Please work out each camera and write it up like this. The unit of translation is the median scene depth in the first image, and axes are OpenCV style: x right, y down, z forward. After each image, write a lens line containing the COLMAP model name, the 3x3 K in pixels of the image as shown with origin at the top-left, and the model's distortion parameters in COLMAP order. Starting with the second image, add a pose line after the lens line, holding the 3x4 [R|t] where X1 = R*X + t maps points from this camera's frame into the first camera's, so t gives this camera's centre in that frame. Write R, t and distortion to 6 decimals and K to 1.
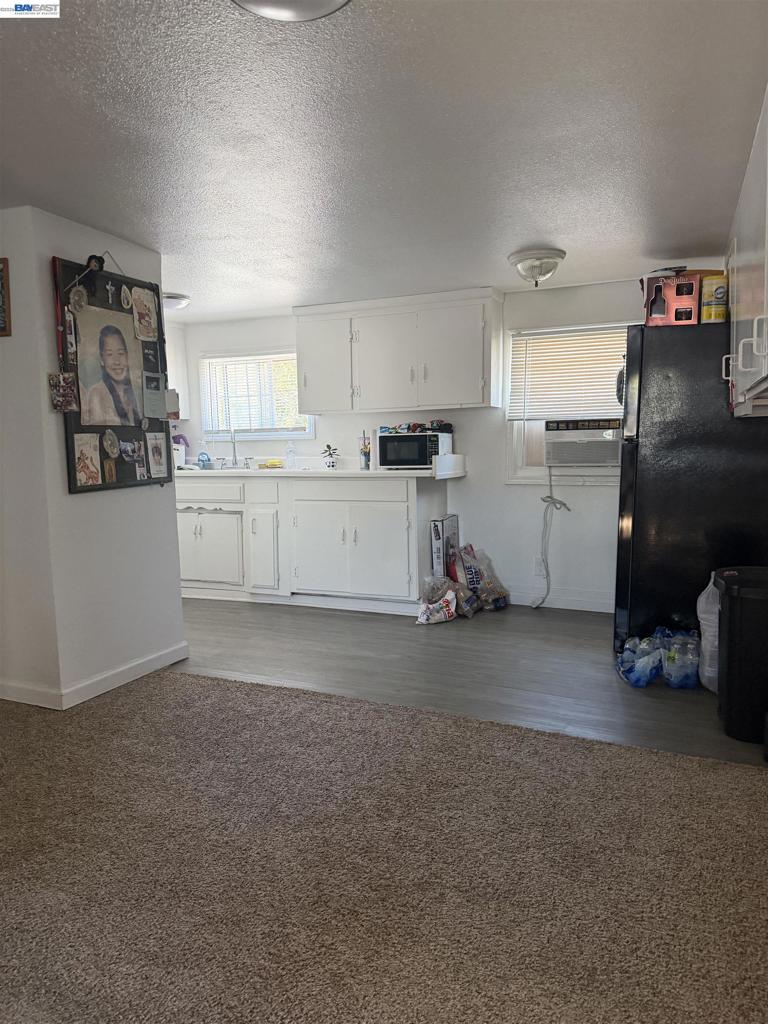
lens RADIAL K [[719.7, 0, 377.7], [0, 719.7, 516.7], [0, 0, 1]] dist [0.119443, -0.166326]
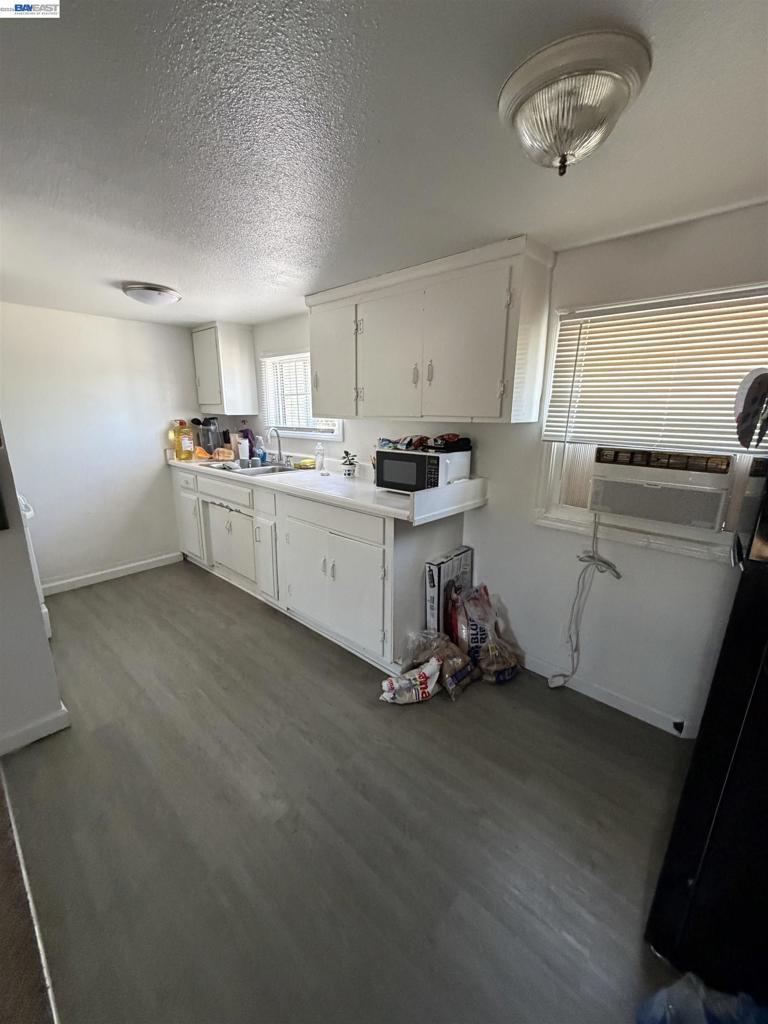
lens RADIAL K [[411.4, 0, 383.8], [0, 411.4, 507.2], [0, 0, 1]] dist [0.001240, 0.000799]
pose [[0.944205, 0.102503, -0.313000, 0.166286], [-0.060361, 0.988096, 0.141500, -0.116977], [0.323779, -0.114713, 0.939153, 0.559247]]
